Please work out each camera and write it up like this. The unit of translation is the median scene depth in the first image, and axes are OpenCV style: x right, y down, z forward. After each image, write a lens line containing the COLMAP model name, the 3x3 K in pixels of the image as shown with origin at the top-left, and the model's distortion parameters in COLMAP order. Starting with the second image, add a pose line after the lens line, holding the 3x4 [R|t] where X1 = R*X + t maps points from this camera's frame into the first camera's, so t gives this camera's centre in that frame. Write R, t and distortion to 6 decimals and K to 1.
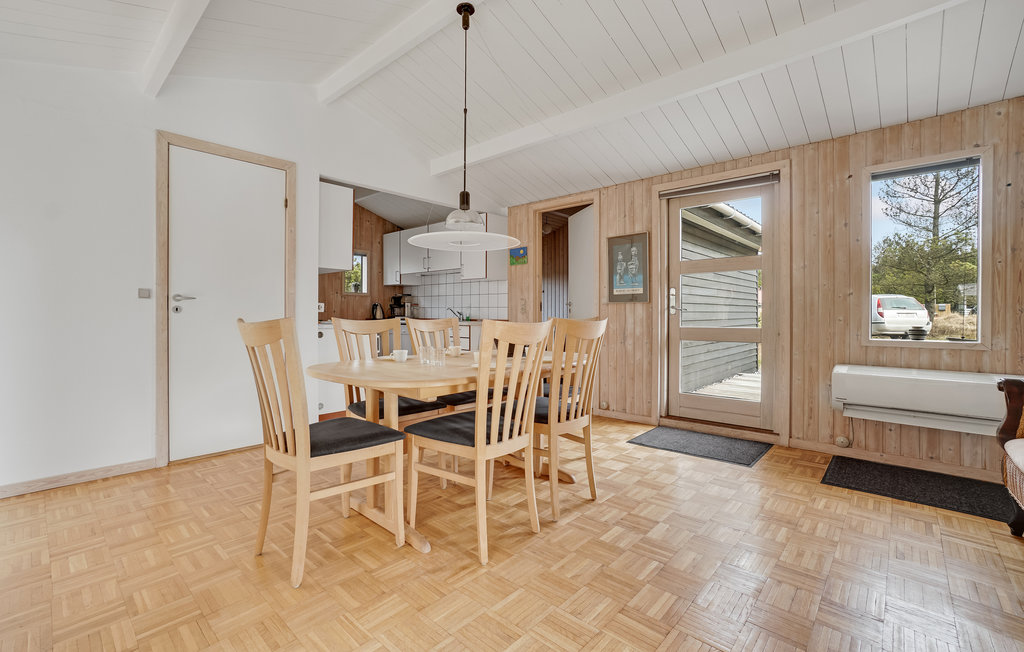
lens RADIAL K [[444.9, 0, 512.0], [0, 444.9, 326.0], [0, 0, 1]] dist [-0.000648, 0.000636]
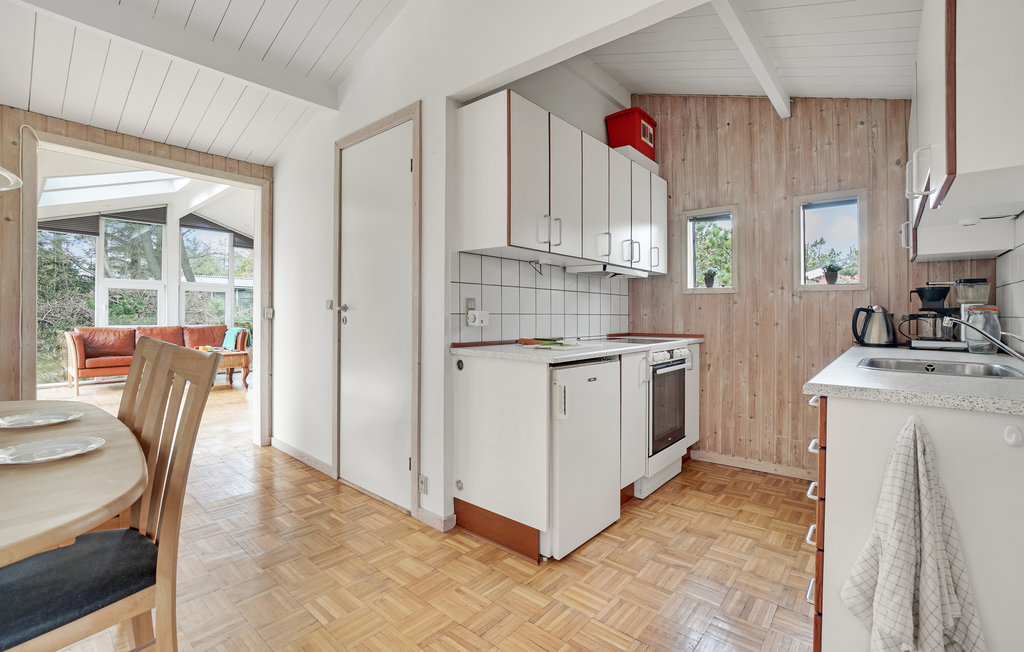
lens RADIAL K [[459.4, 0, 514.2], [0, 459.4, 314.7], [0, 0, 1]] dist [-0.068327, 0.022562]
pose [[0.016859, -0.007345, -0.999831, 0.107441], [-0.039197, 0.999199, -0.008001, -0.027455], [0.999089, 0.039325, 0.016558, 0.656397]]
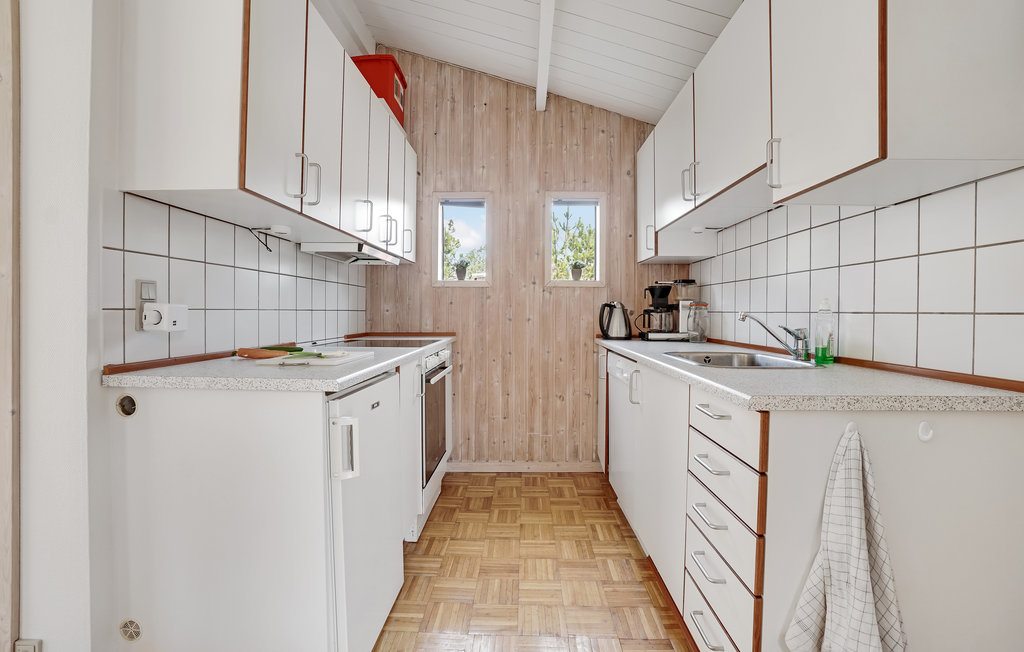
lens RADIAL K [[459.4, 0, 514.2], [0, 459.4, 314.7], [0, 0, 1]] dist [-0.068327, 0.022562]
pose [[0.636844, -0.000760, -0.770992, -0.010528], [-0.024161, 0.999489, -0.020942, -0.027138], [0.770614, 0.031964, 0.636500, 0.627146]]
